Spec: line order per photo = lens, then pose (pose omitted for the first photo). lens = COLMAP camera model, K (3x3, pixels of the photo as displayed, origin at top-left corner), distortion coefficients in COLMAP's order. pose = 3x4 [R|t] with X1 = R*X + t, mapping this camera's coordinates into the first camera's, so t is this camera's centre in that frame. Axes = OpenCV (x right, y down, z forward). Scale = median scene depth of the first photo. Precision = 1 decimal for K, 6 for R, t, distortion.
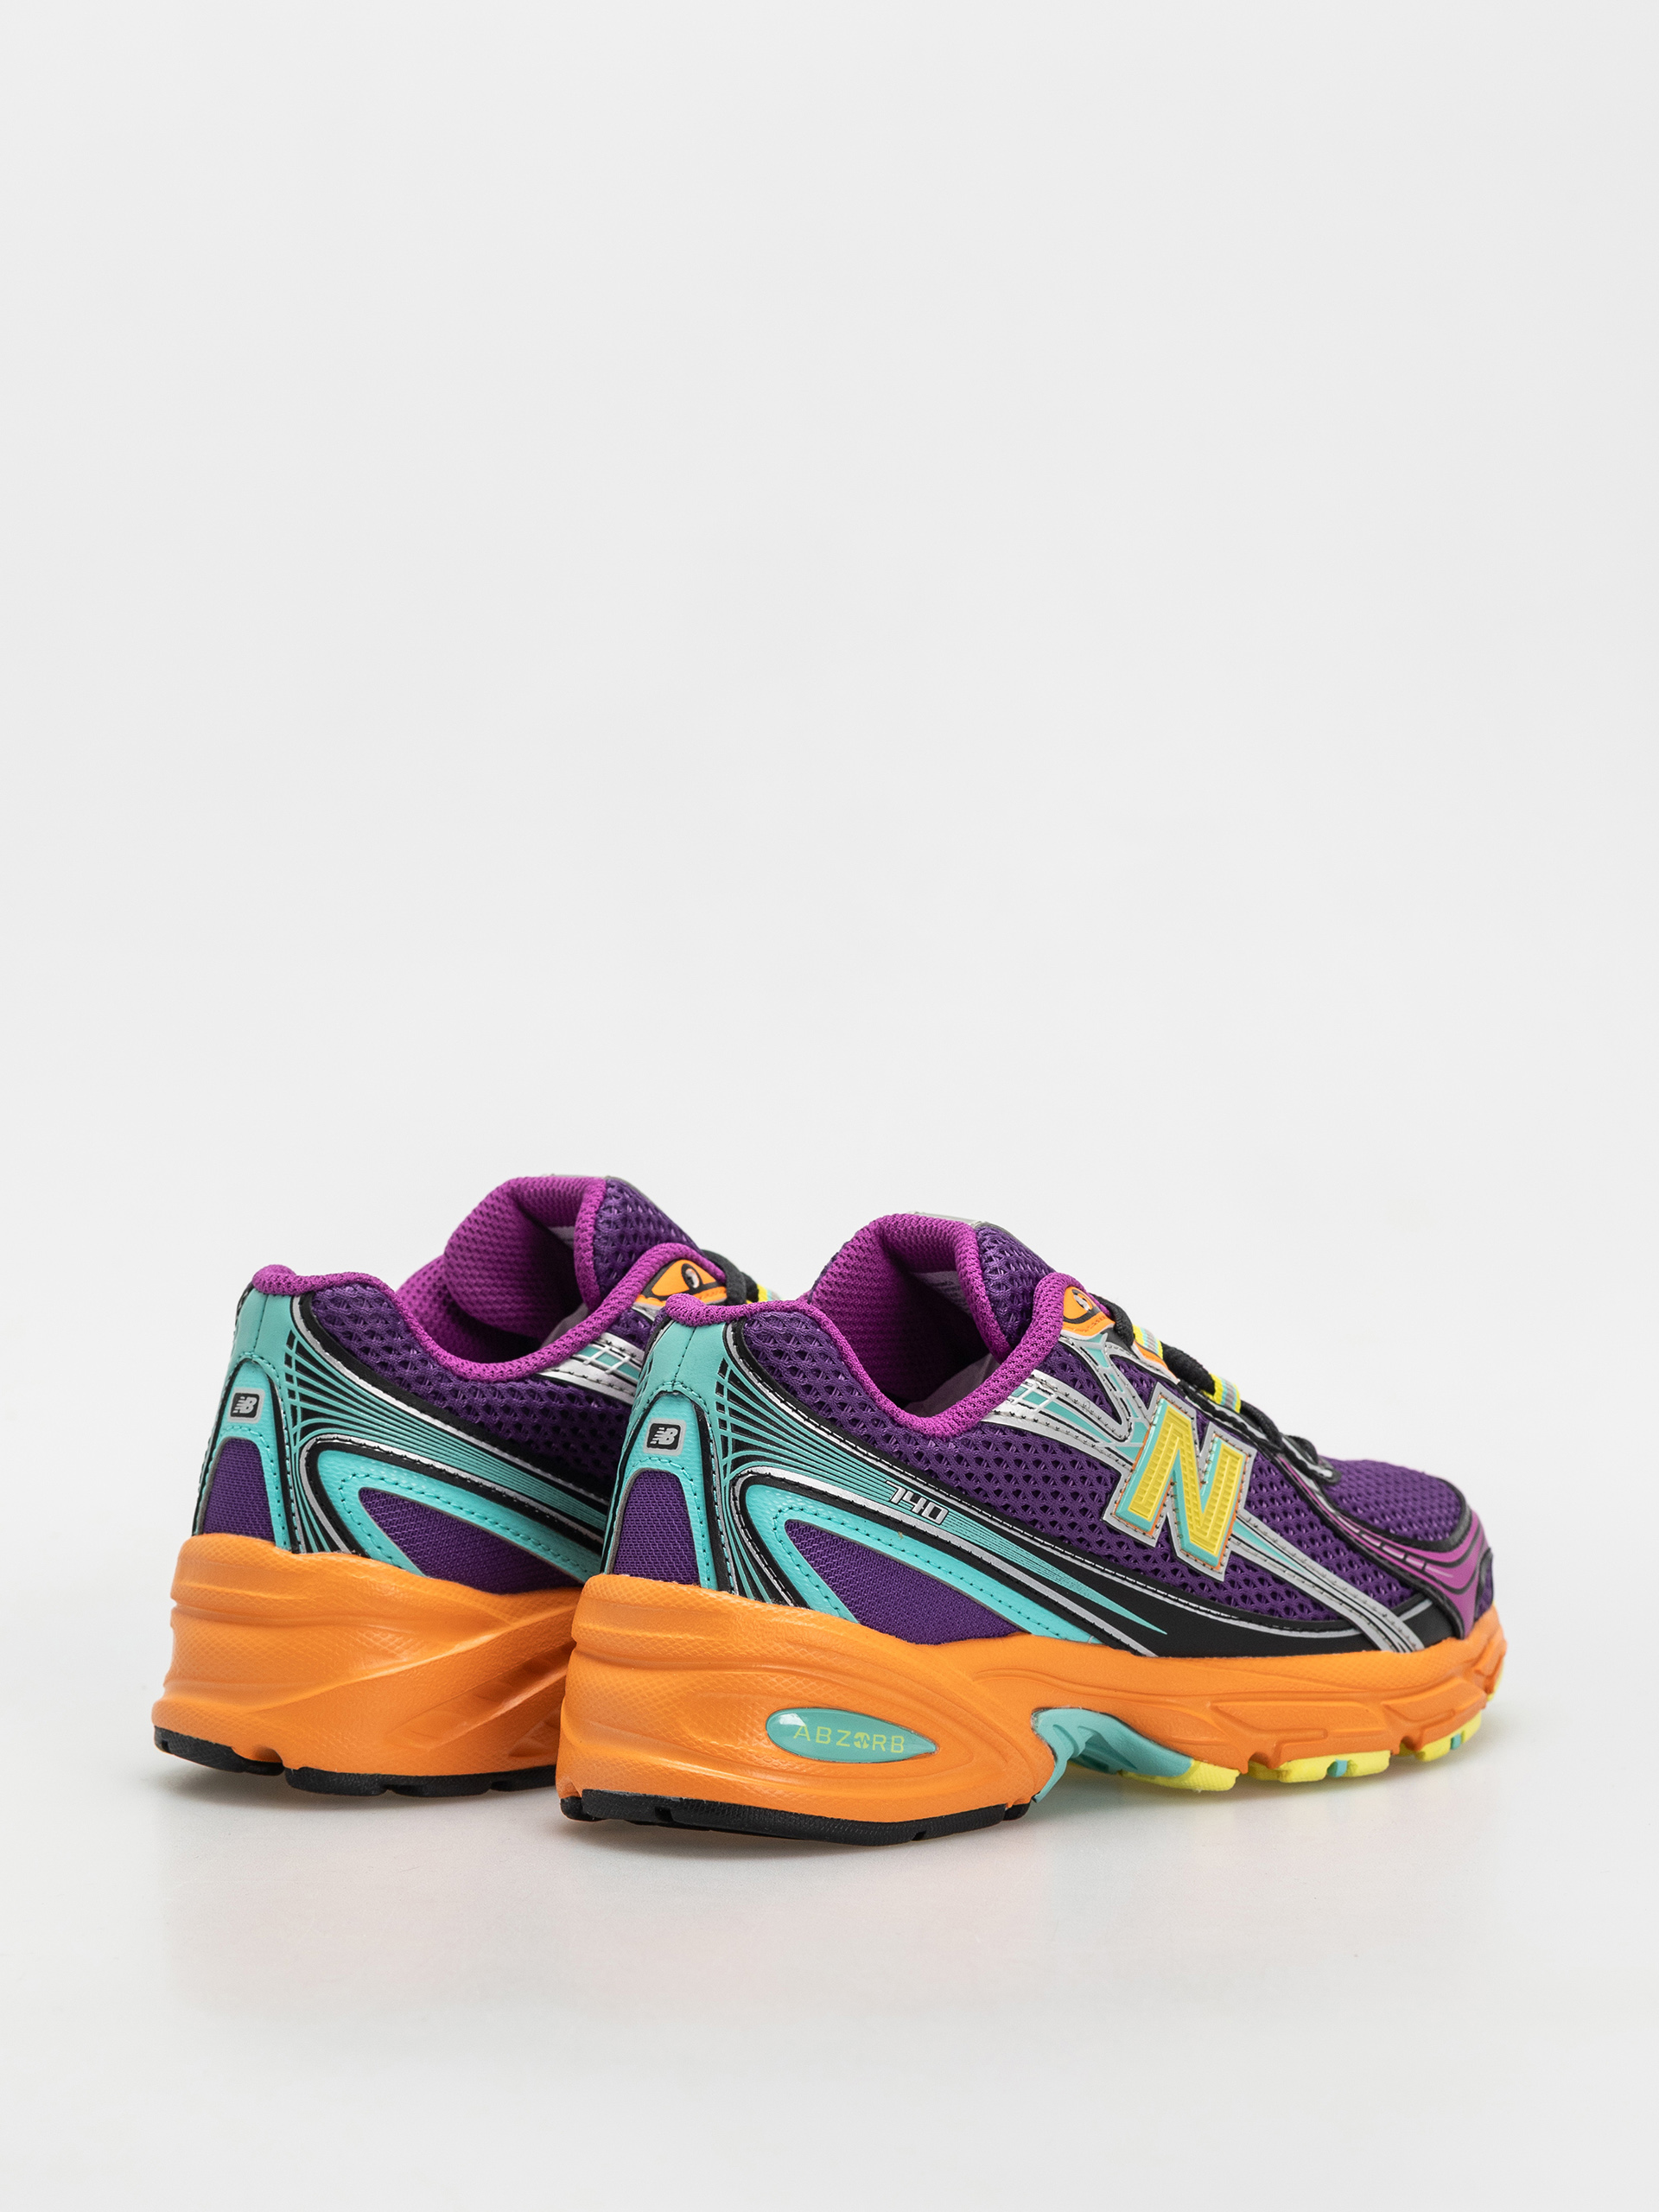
lens RADIAL K [[5429.5, 0, 829.5], [0, 5429.5, 1106.0], [0, 0, 1]] dist [-0.122357, -0.288653]
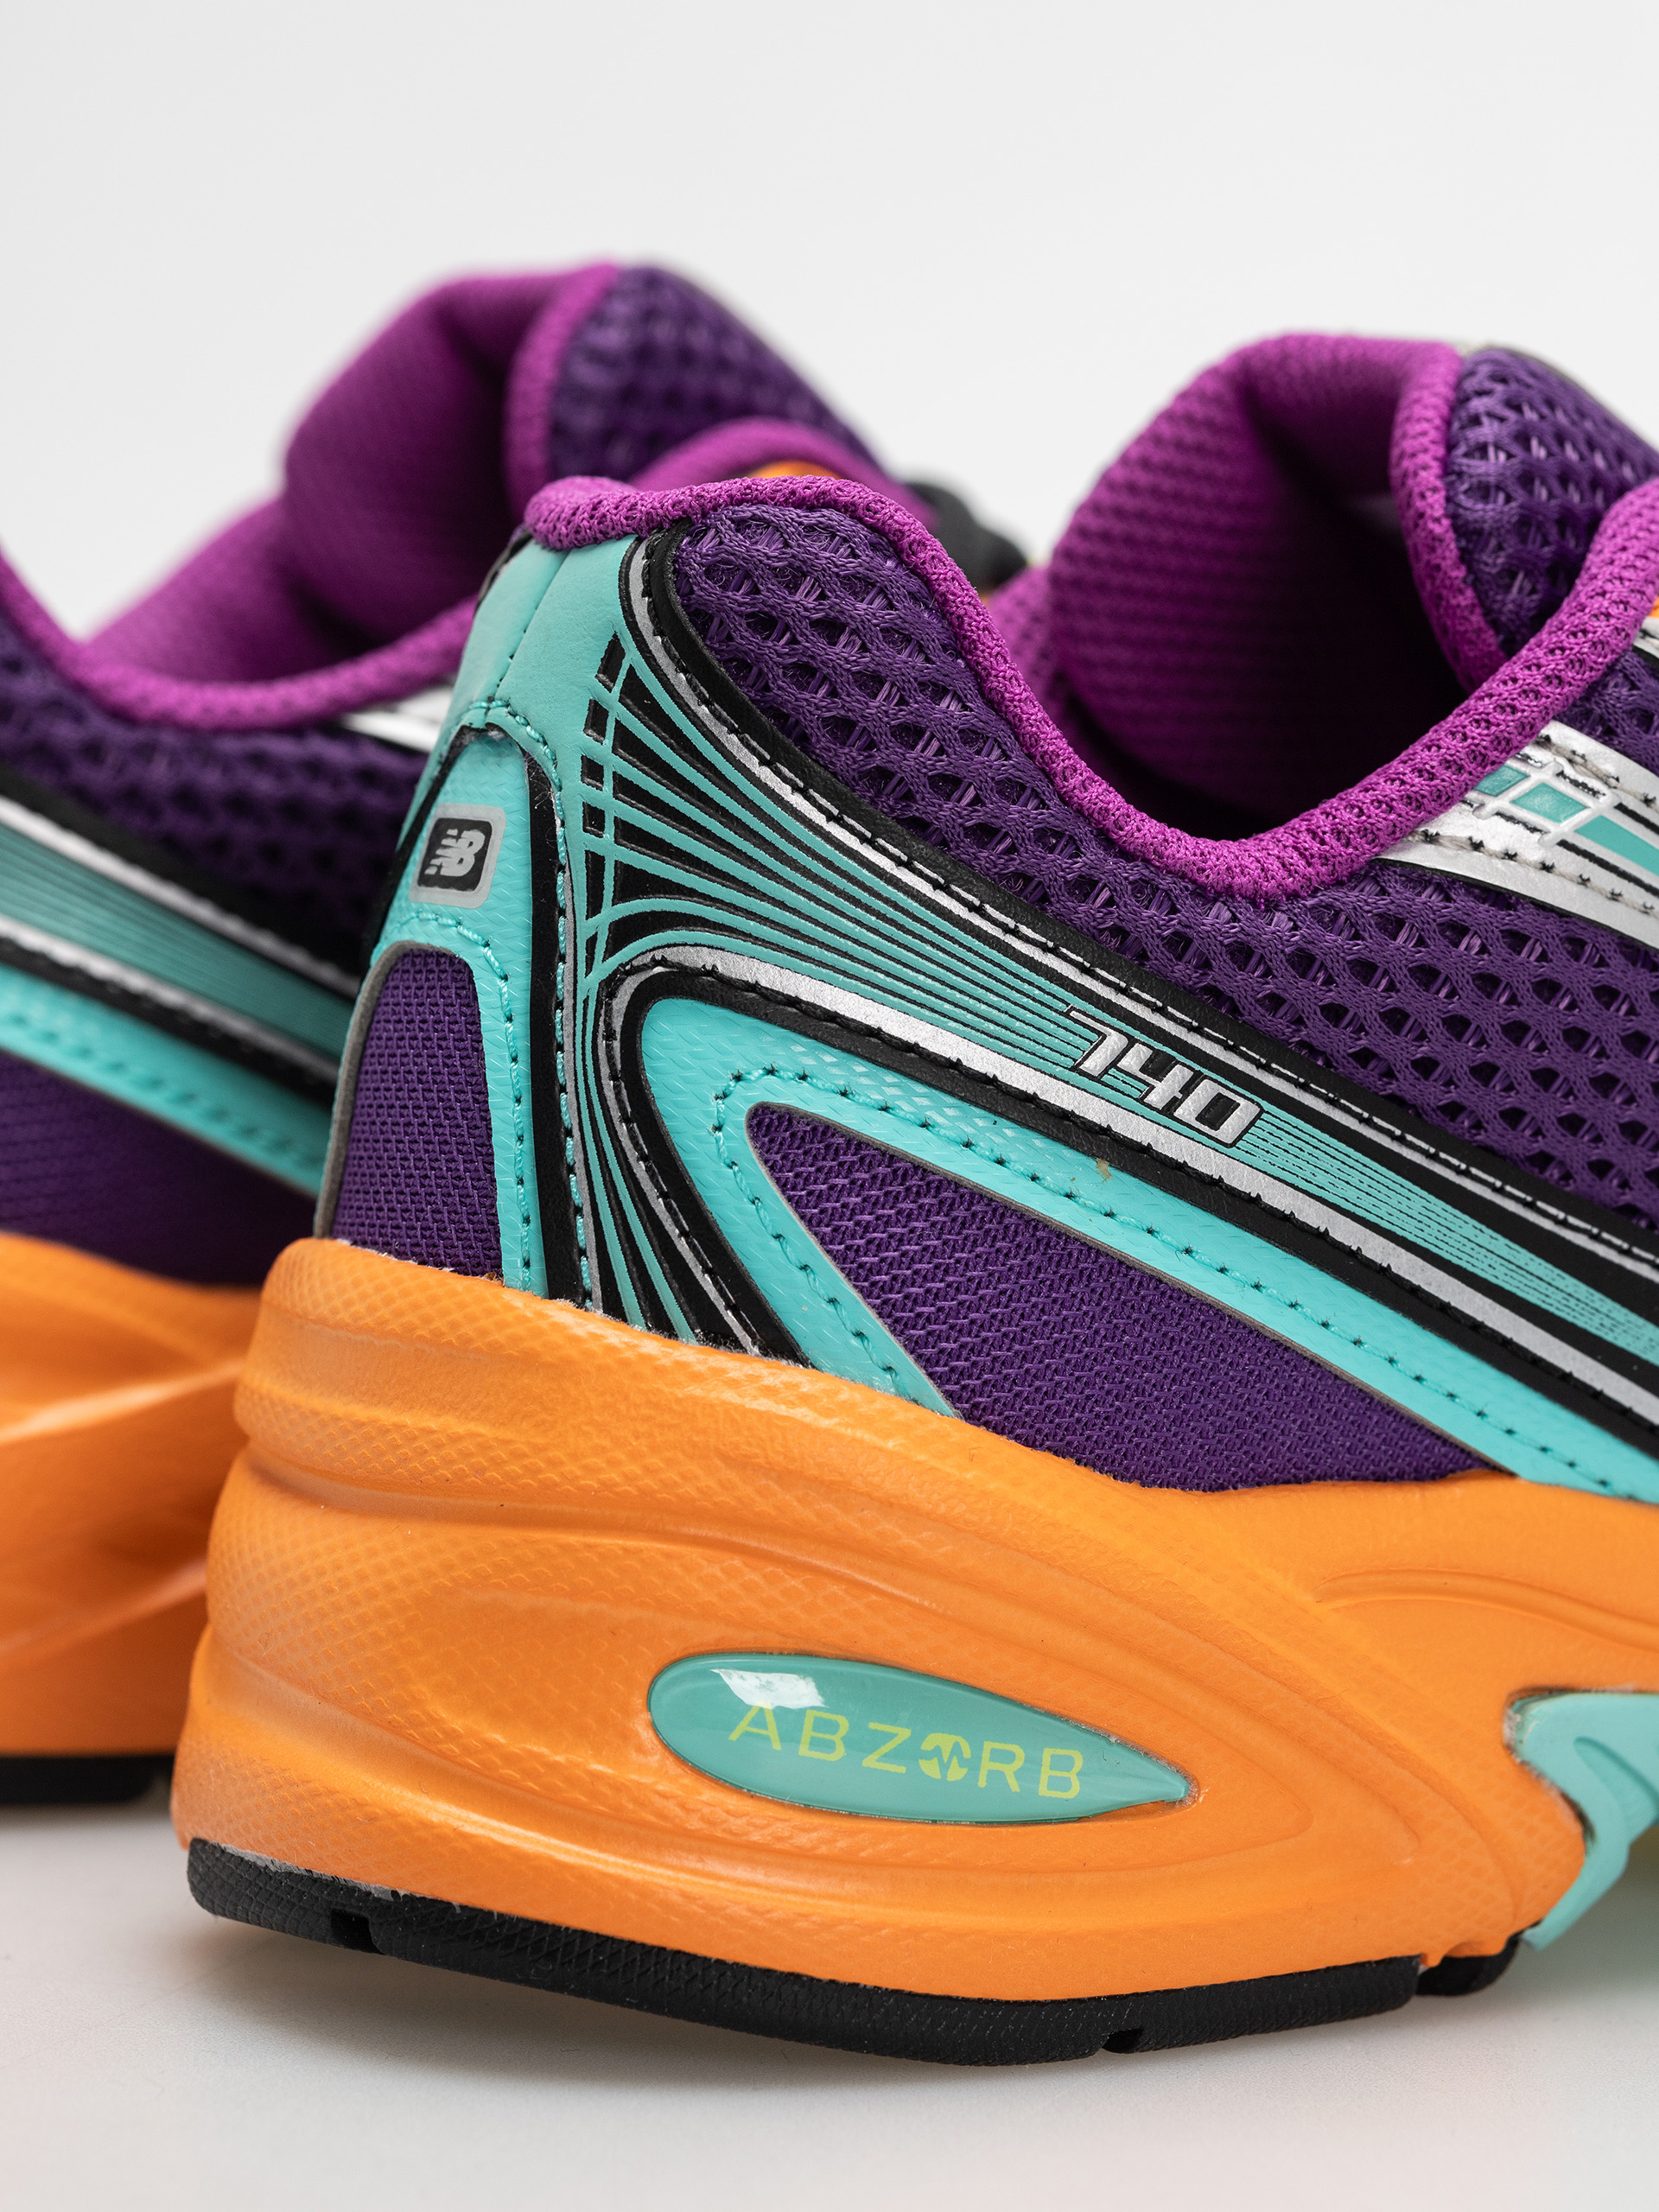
lens RADIAL K [[6290.8, 0, 931.7], [0, 6290.8, 1103.4], [0, 0, 1]] dist [0.025304, -0.227142]
pose [[0.978517, 0.049894, -0.200039, 0.082150], [-0.040137, 0.997812, 0.052540, 0.054343], [0.202223, -0.043383, 0.978378, 0.606436]]
